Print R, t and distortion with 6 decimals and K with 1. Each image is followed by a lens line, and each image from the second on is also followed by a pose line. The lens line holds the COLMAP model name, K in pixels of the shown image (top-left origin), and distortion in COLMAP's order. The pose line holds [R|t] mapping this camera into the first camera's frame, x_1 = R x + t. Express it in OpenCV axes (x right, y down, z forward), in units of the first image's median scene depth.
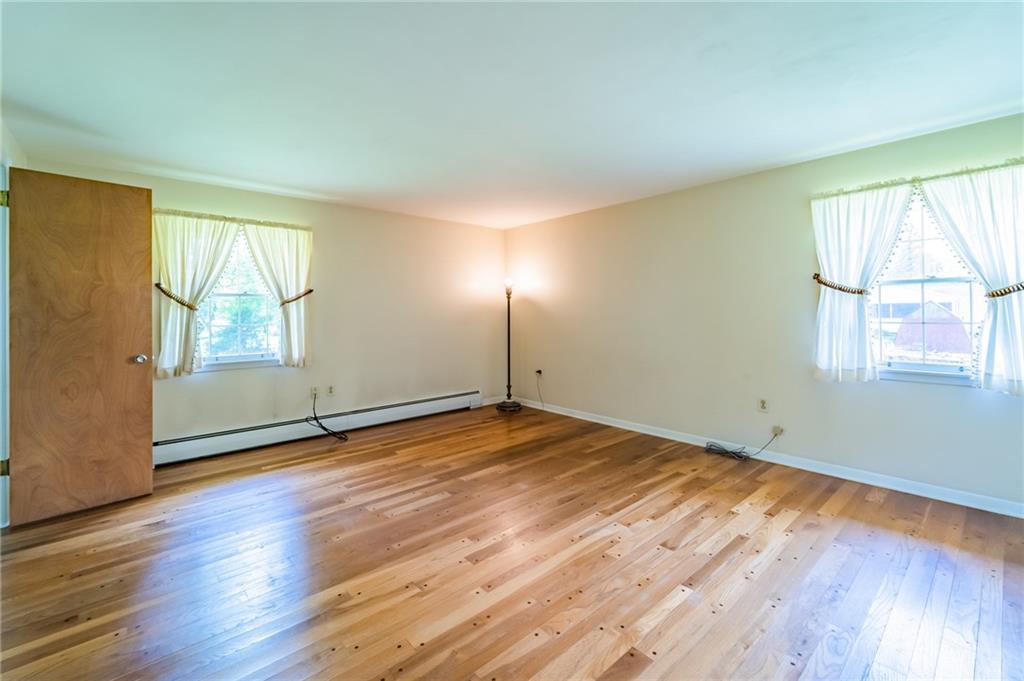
lens RADIAL K [[425.1, 0, 512.4], [0, 425.1, 325.5], [0, 0, 1]] dist [-0.001587, -0.000033]
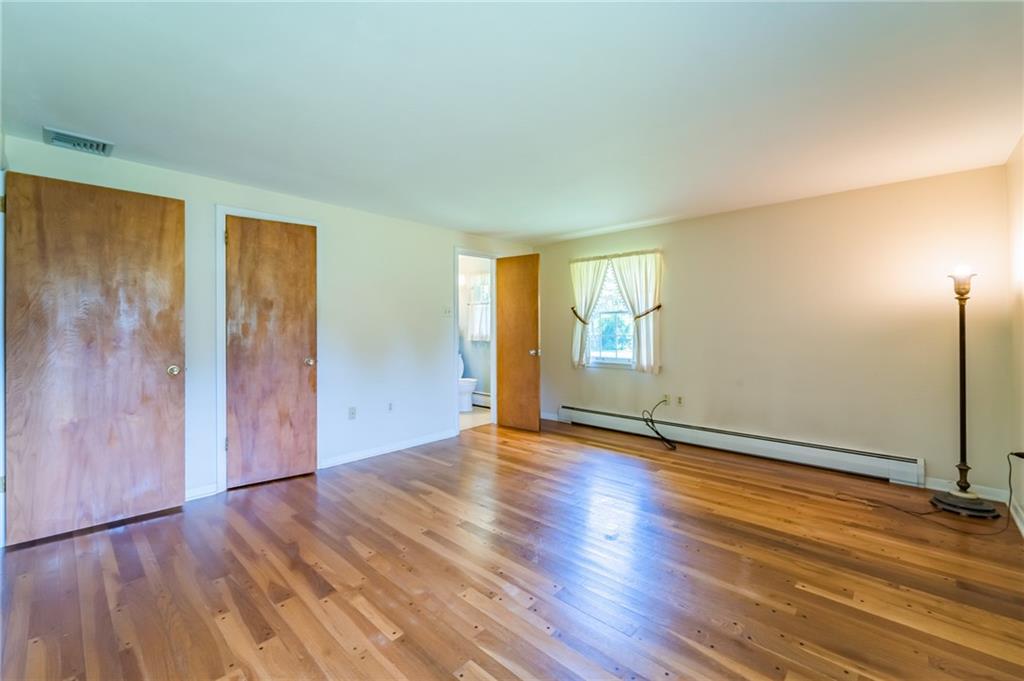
lens RADIAL K [[425.1, 0, 512.4], [0, 425.1, 325.5], [0, 0, 1]] dist [-0.001587, -0.000033]
pose [[0.109939, 0.006181, -0.993919, 0.616977], [-0.029790, 0.999552, 0.002921, -0.023836], [0.993492, 0.029288, 0.110073, 0.521684]]
